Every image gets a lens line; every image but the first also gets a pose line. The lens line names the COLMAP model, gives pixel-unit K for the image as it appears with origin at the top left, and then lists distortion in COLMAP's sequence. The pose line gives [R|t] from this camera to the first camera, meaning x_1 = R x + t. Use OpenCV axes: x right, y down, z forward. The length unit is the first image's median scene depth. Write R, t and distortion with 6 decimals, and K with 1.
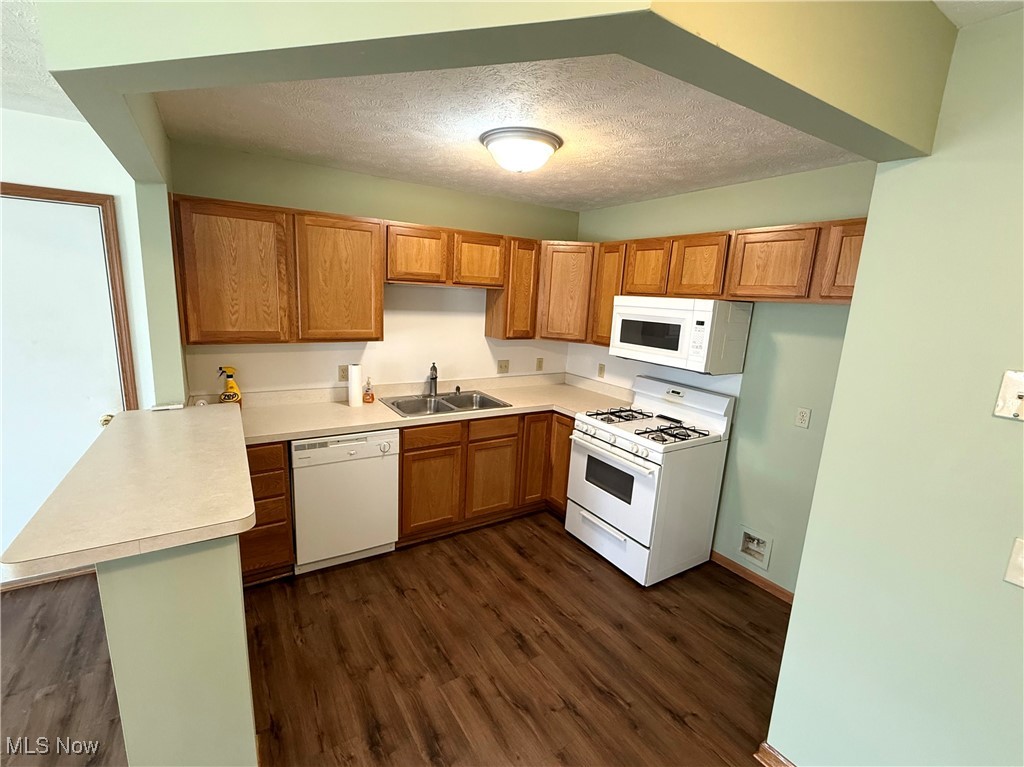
lens RADIAL K [[455.4, 0, 512.0], [0, 455.4, 383.5], [0, 0, 1]] dist [-0.001518, -0.000196]
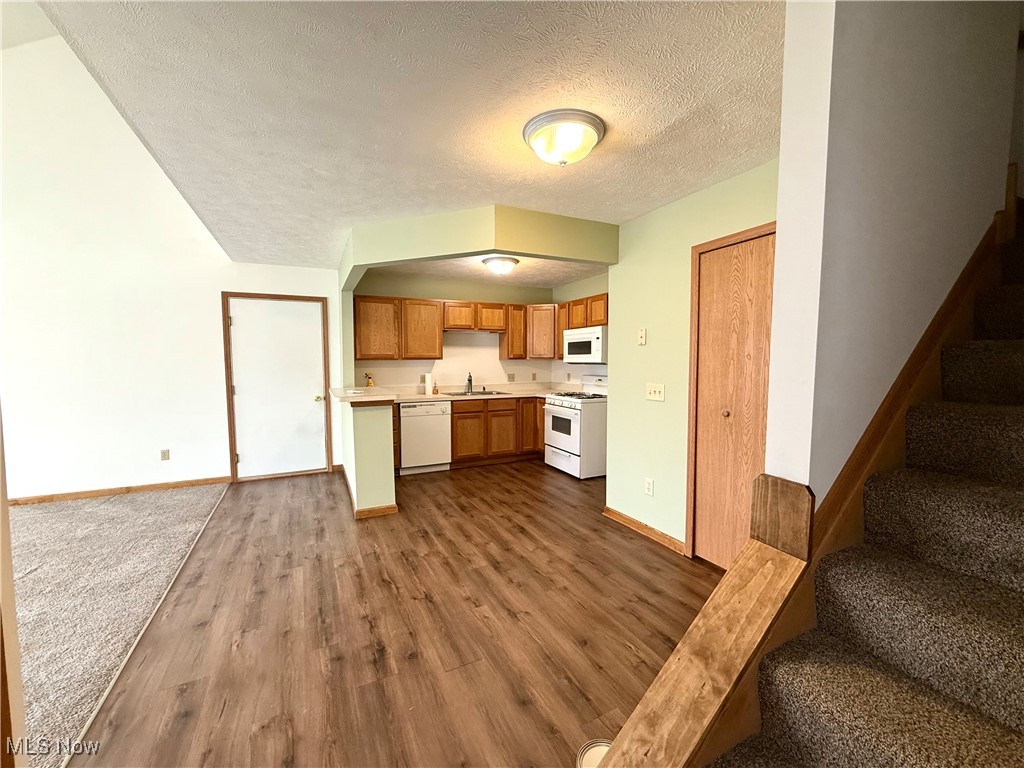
lens RADIAL K [[409.3, 0, 510.1], [0, 409.3, 383.5], [0, 0, 1]] dist [-0.001314, -0.000120]
pose [[0.992130, -0.047630, -0.115802, 0.200864], [0.030788, 0.989229, -0.143100, 0.266585], [0.121370, 0.138409, 0.982910, -0.670888]]
